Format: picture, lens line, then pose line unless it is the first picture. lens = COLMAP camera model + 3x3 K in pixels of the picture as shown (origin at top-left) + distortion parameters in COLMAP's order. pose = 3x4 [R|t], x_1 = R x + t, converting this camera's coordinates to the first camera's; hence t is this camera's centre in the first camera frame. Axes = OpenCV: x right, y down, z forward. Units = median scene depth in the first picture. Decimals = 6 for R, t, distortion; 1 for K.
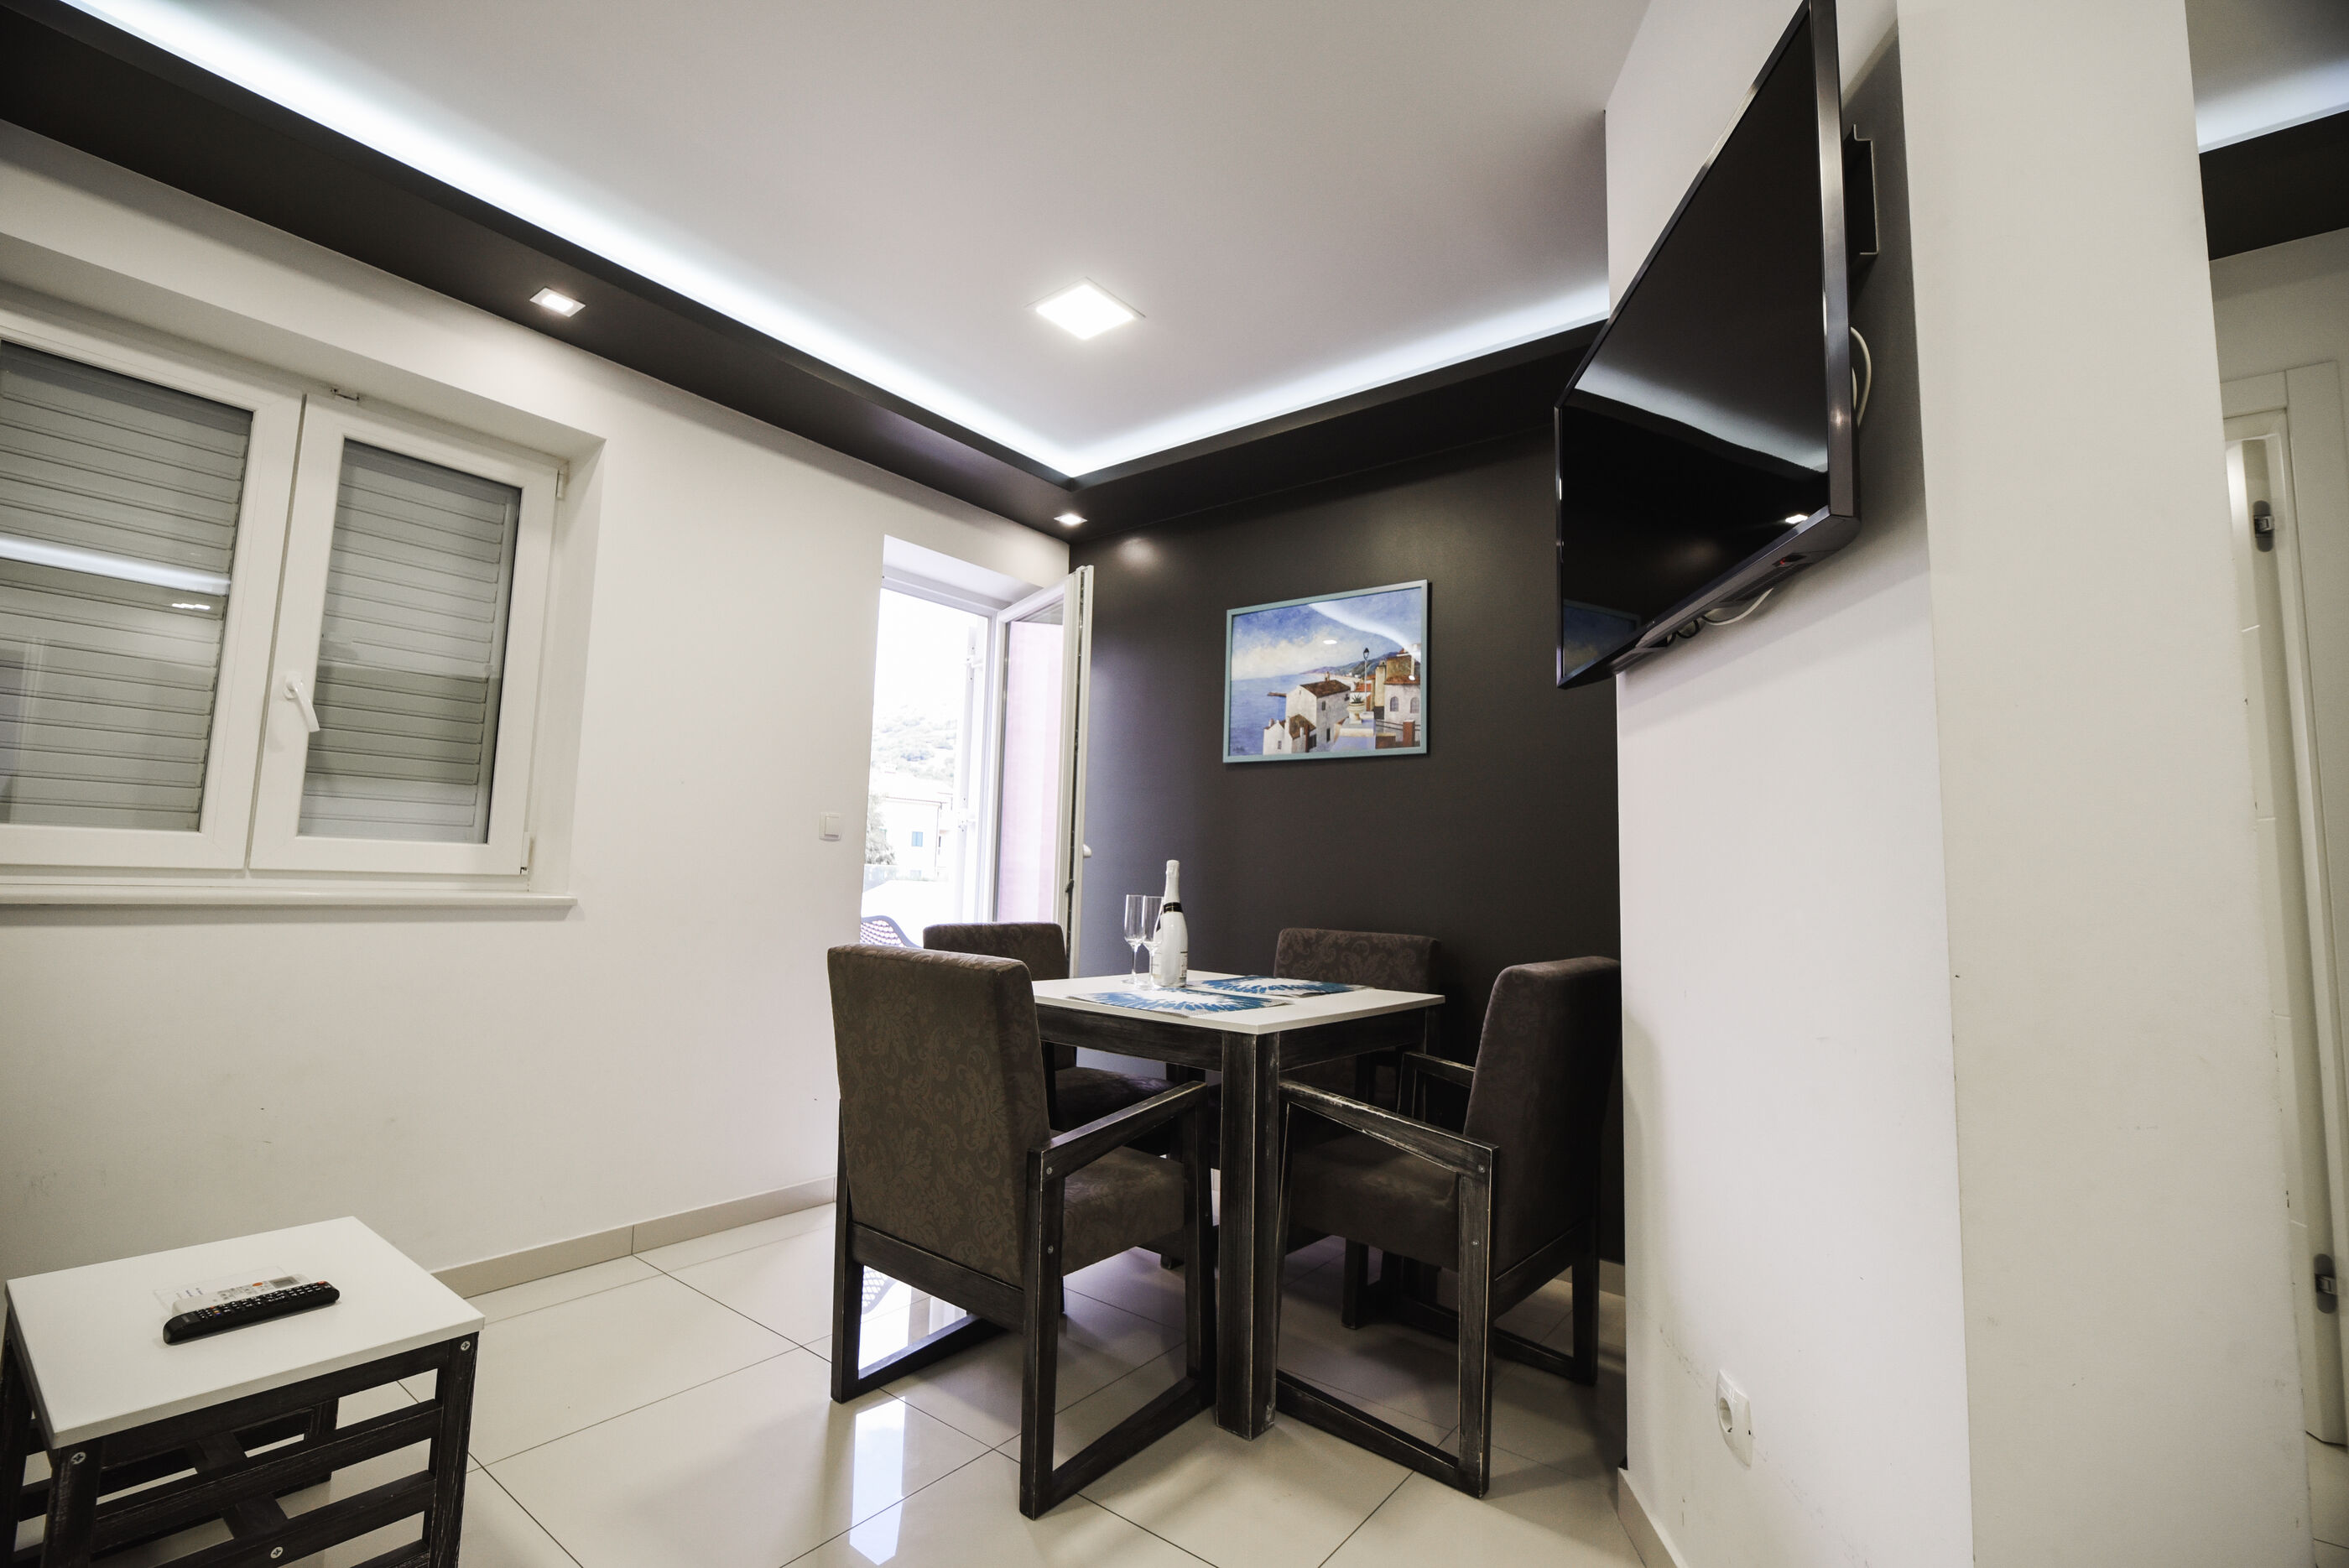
lens RADIAL K [[1019.2, 0, 1175.2], [0, 1019.2, 780.8], [0, 0, 1]] dist [-0.013474, -0.000465]
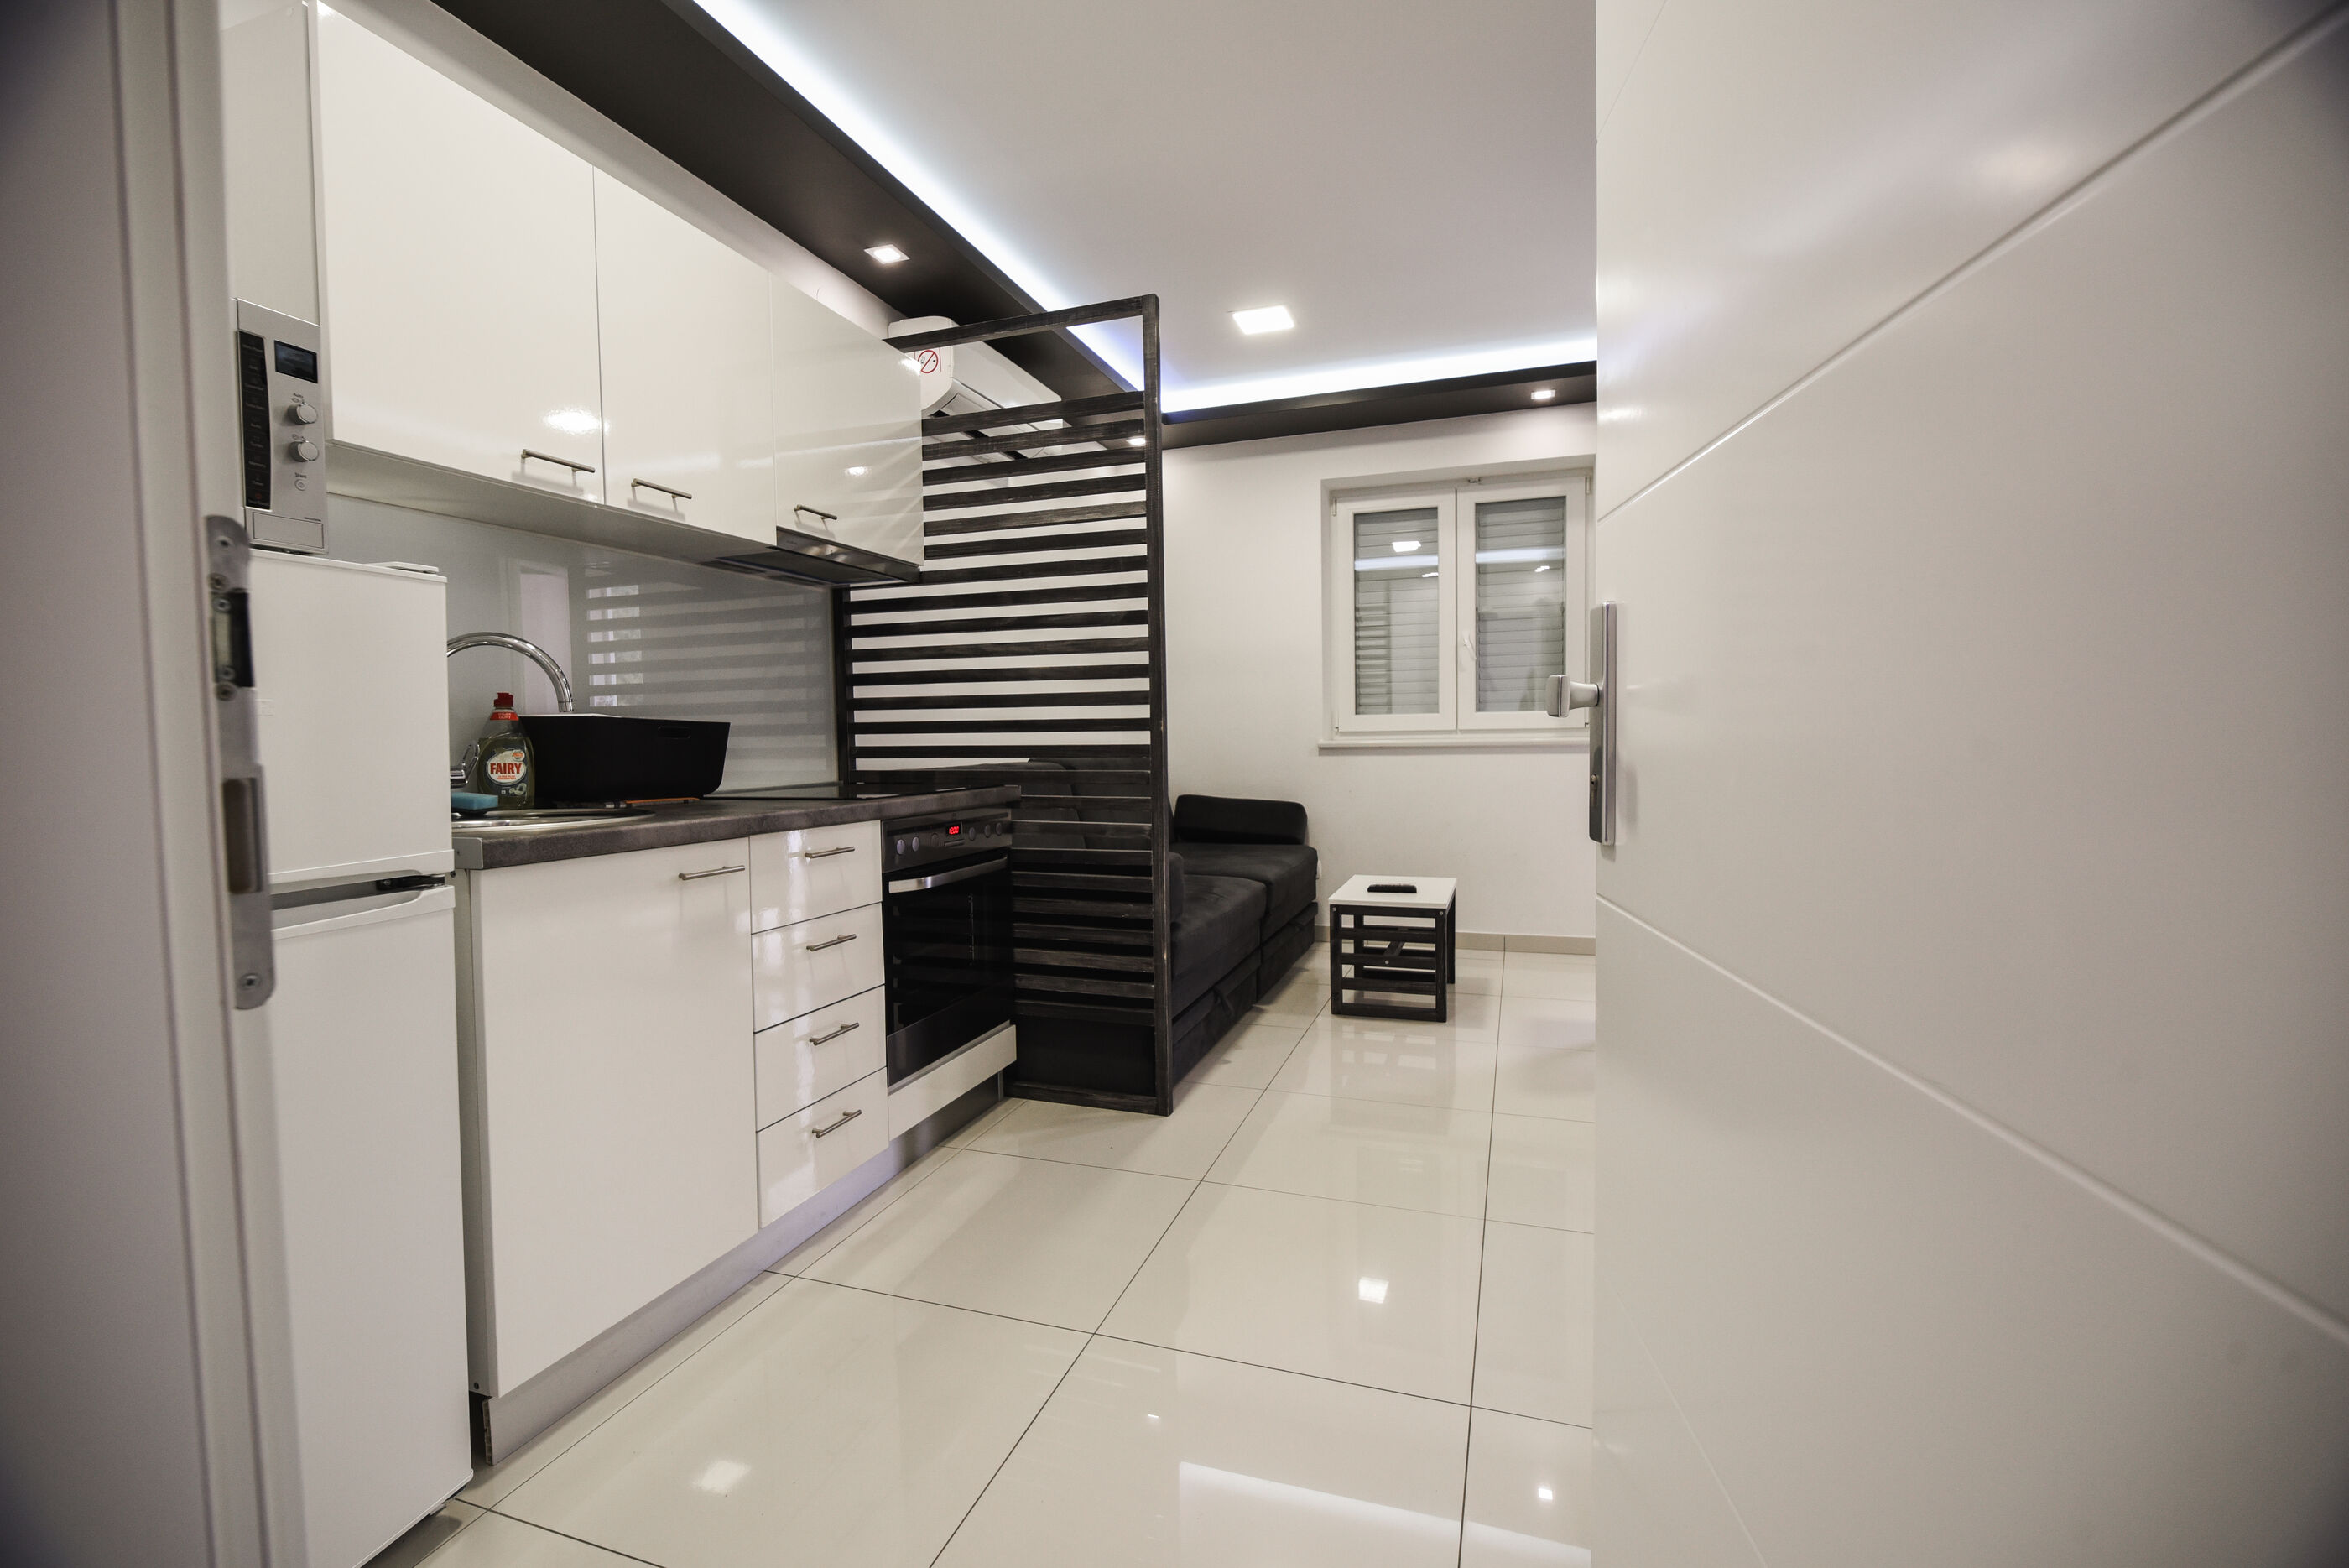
lens RADIAL K [[1019.2, 0, 1175.2], [0, 1019.2, 780.8], [0, 0, 1]] dist [-0.013474, -0.000465]
pose [[0.323711, 0.012089, -0.946079, 0.815588], [0.121568, 0.991099, 0.054260, 0.006695], [0.938314, -0.132577, 0.319360, -0.218488]]
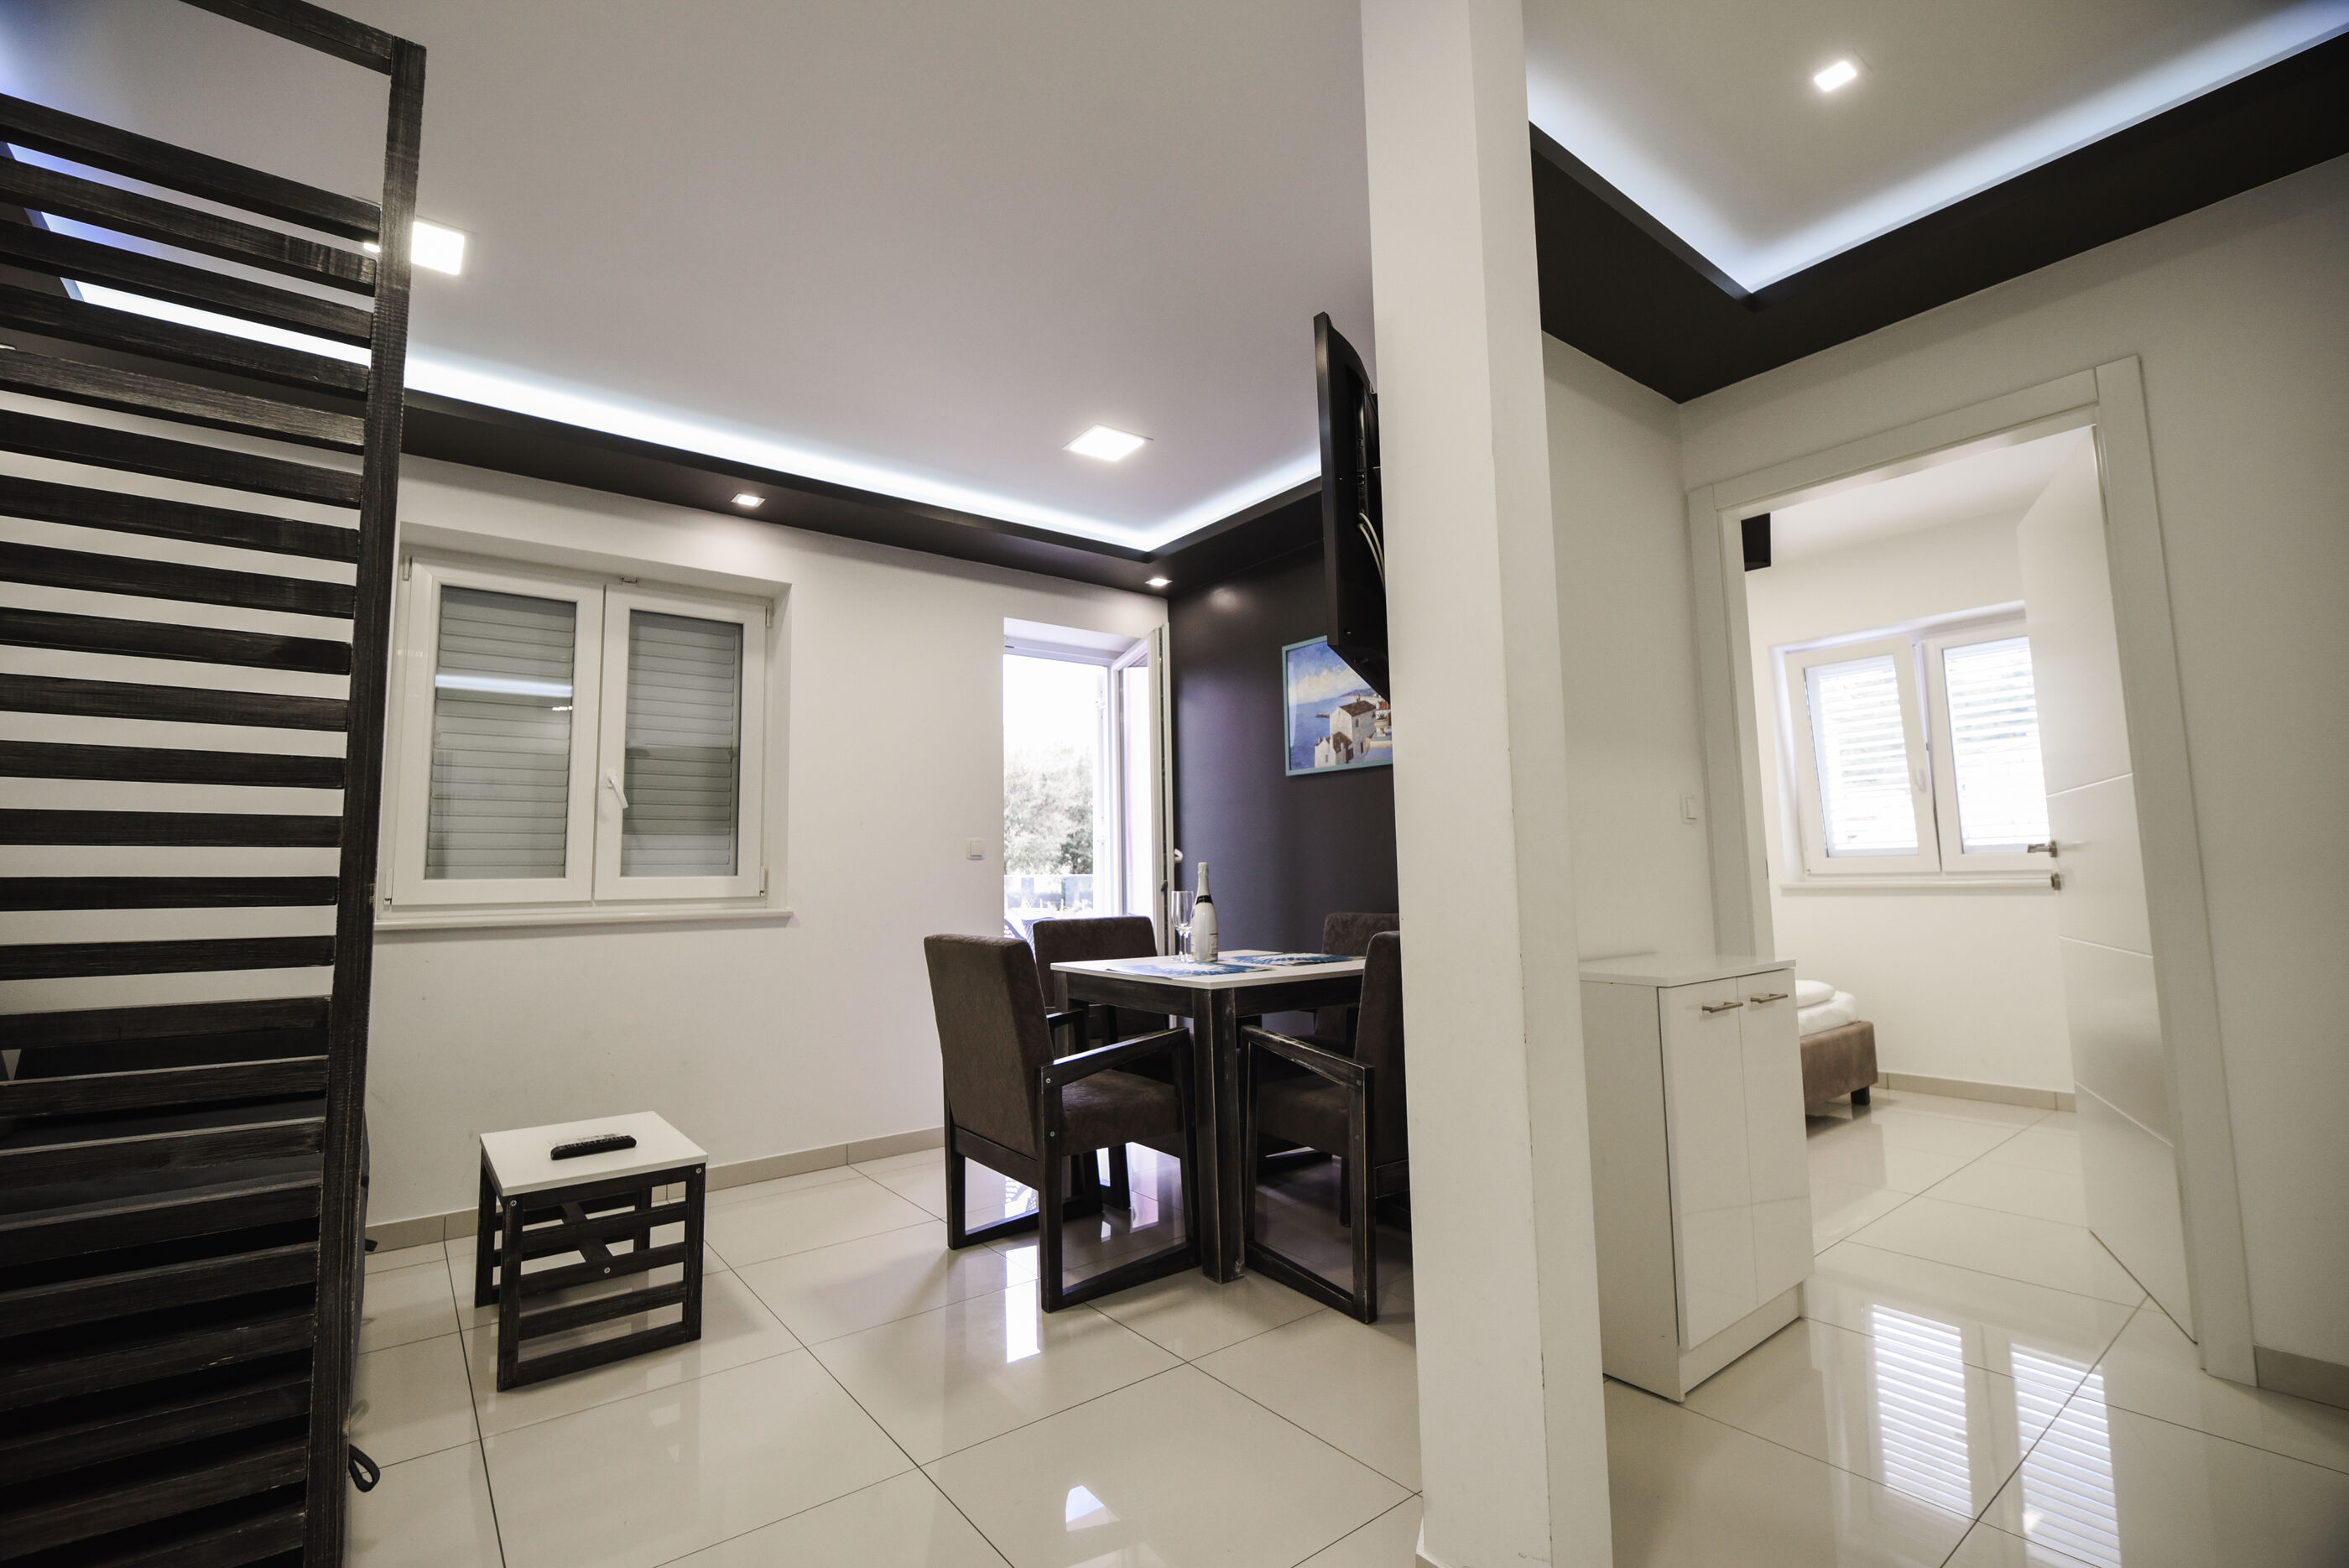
lens RADIAL K [[1019.2, 0, 1175.2], [0, 1019.2, 780.8], [0, 0, 1]] dist [-0.013474, -0.000465]
pose [[0.966941, -0.071340, -0.244819, 0.303330], [0.071546, 0.997405, -0.008062, -0.017006], [0.244758, -0.009720, 0.969535, -0.259567]]
